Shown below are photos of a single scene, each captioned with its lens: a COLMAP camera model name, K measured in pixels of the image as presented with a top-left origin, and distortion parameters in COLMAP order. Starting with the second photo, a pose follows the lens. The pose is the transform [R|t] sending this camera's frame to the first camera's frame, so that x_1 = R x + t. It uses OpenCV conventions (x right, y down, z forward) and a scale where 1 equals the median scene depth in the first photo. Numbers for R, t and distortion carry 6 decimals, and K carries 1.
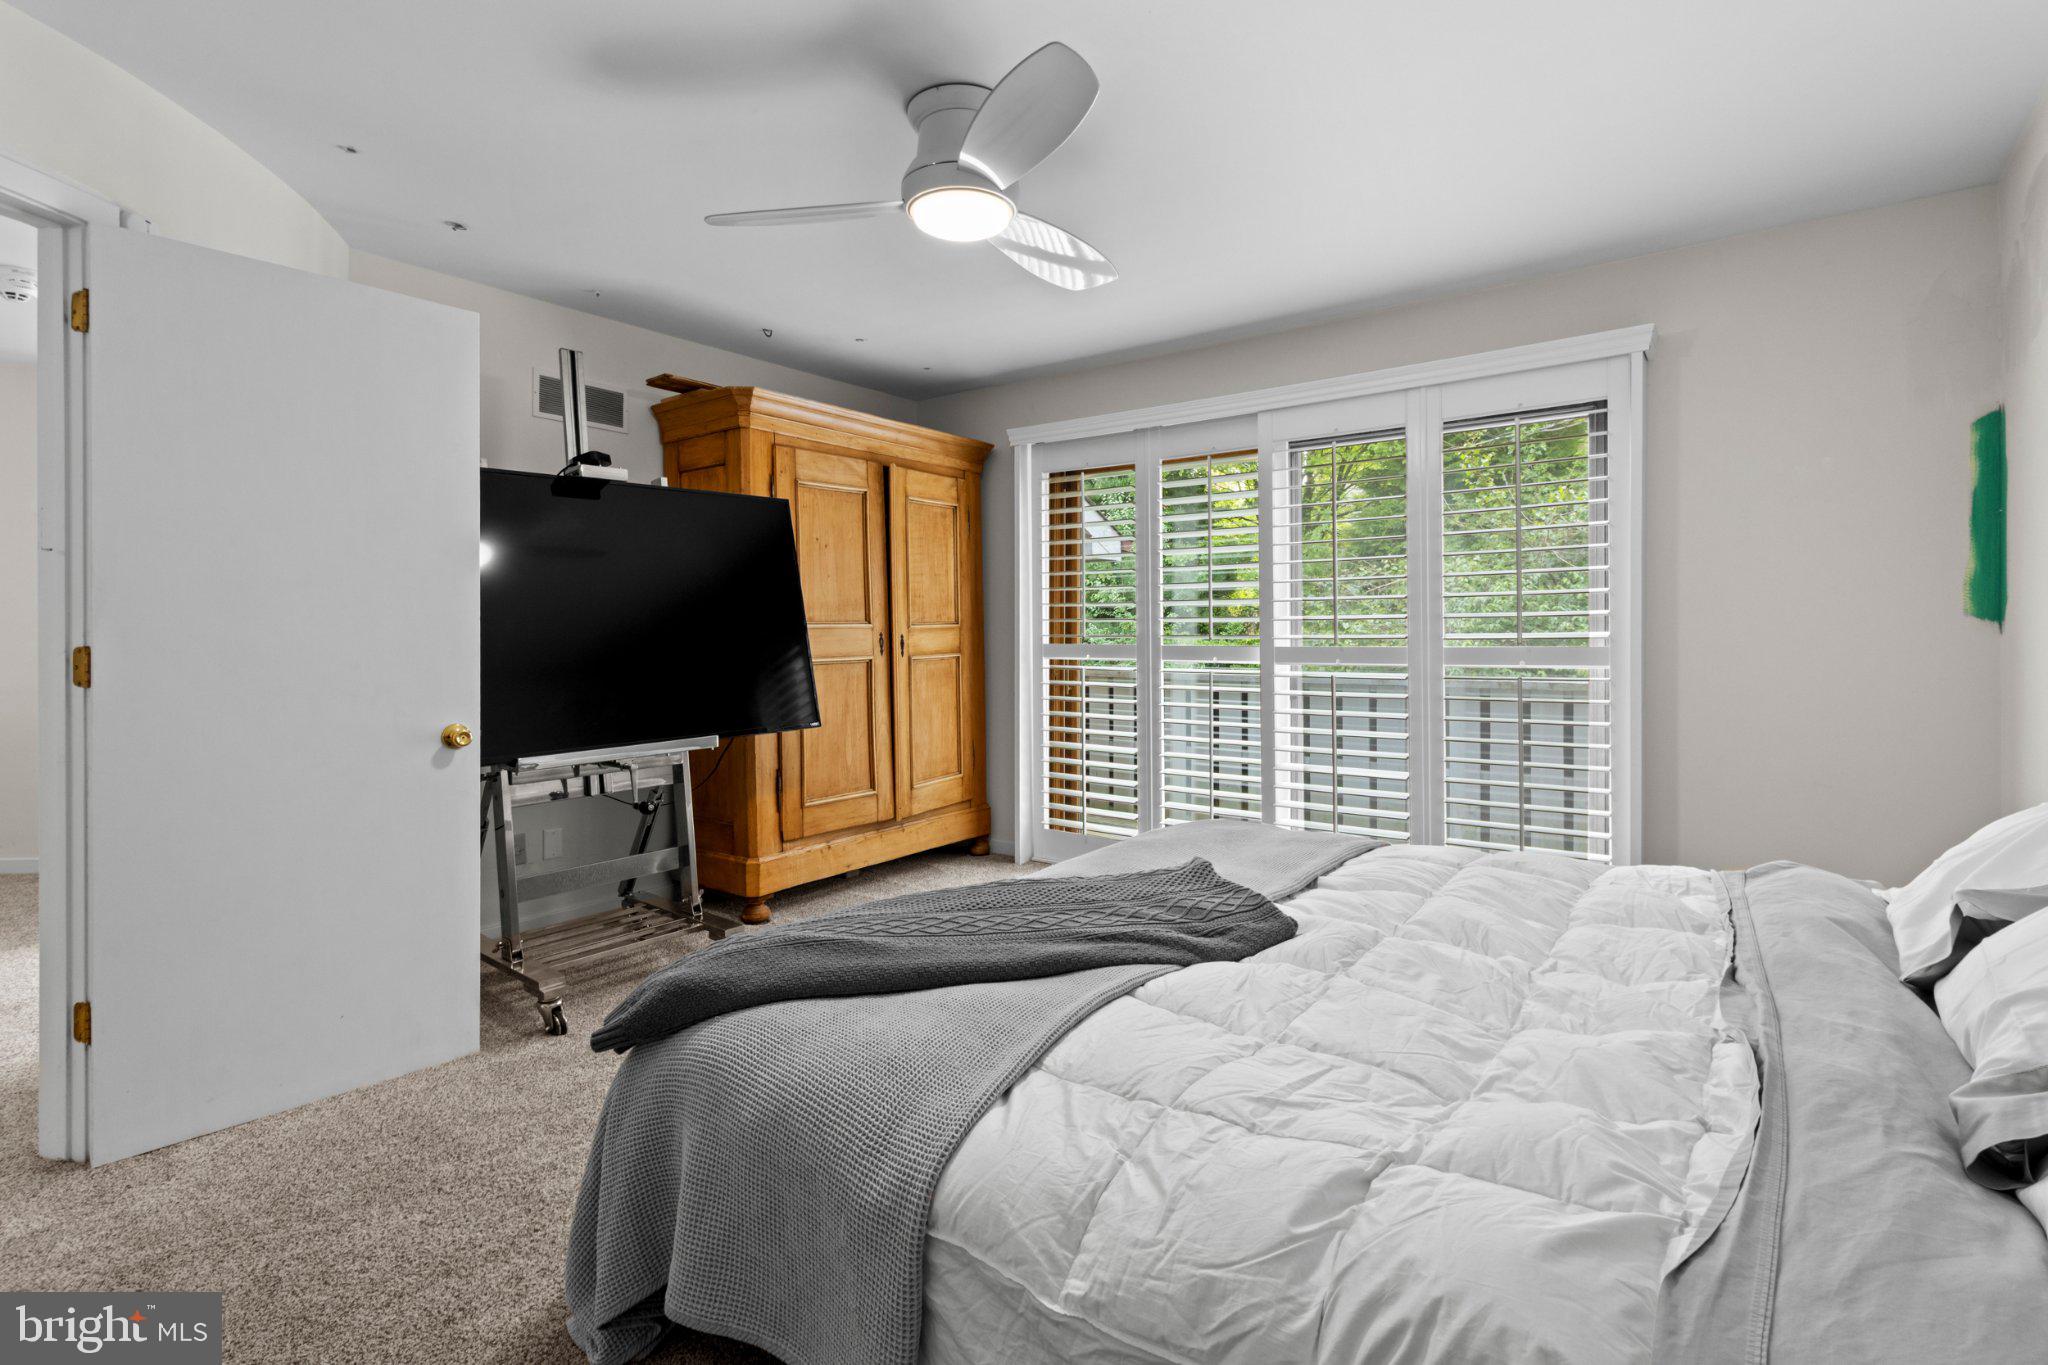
lens RADIAL K [[952.5, 0, 1022.2], [0, 952.5, 661.8], [0, 0, 1]] dist [0.001299, -0.000628]
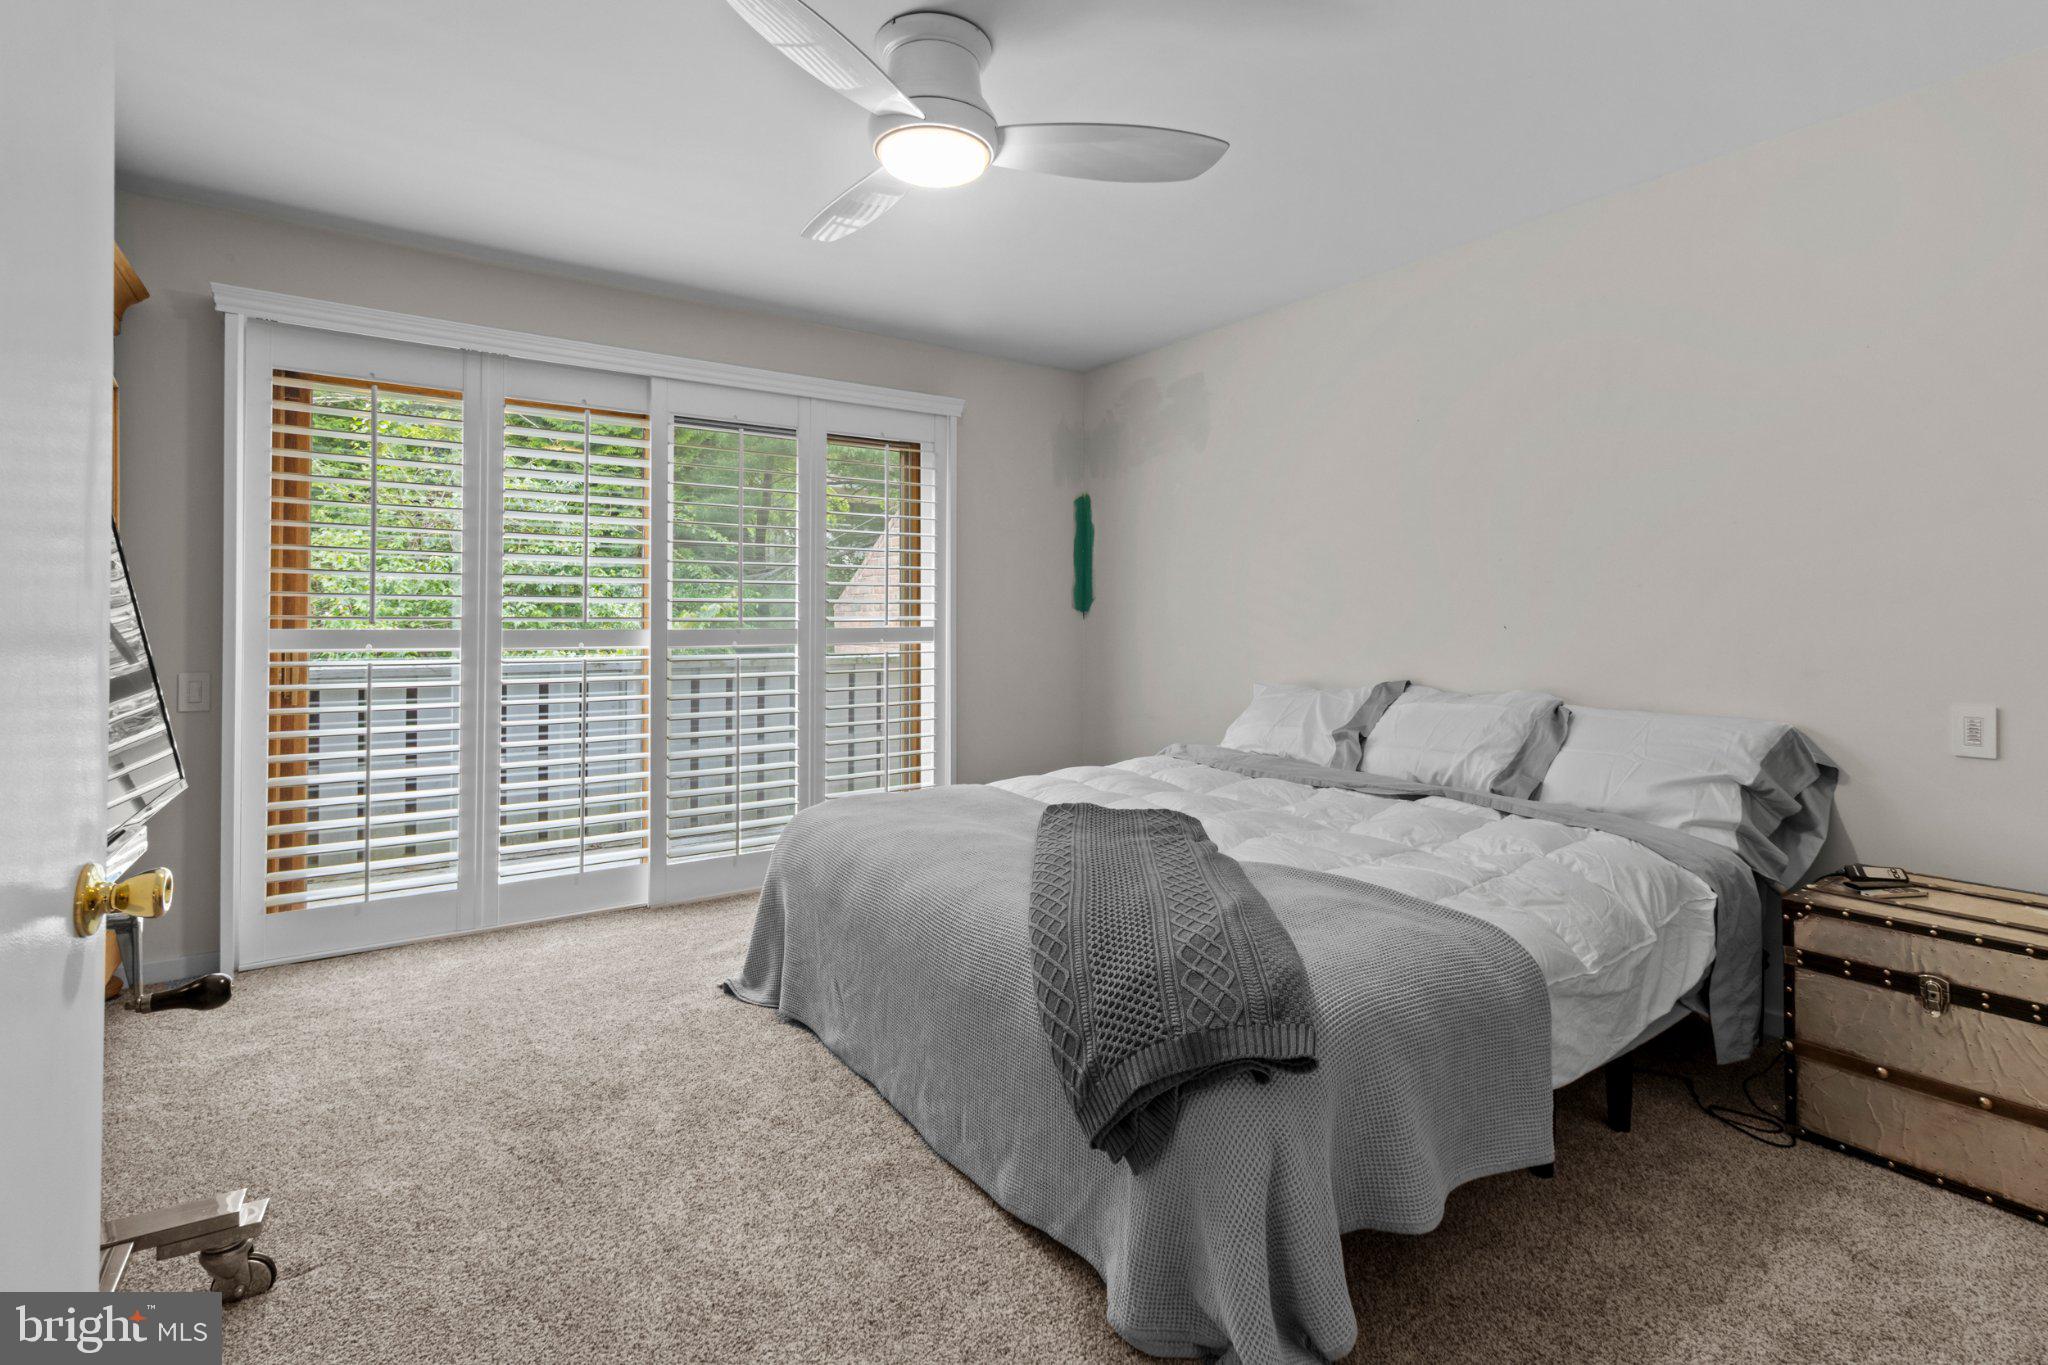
lens RADIAL K [[952.5, 0, 1007.1], [0, 952.5, 621.1], [0, 0, 1]] dist [0.001299, -0.000628]
pose [[0.323432, -0.002835, 0.946247, -0.438653], [0.020826, 0.999775, -0.004123, -0.011577], [-0.946022, 0.021040, 0.323418, 0.321864]]
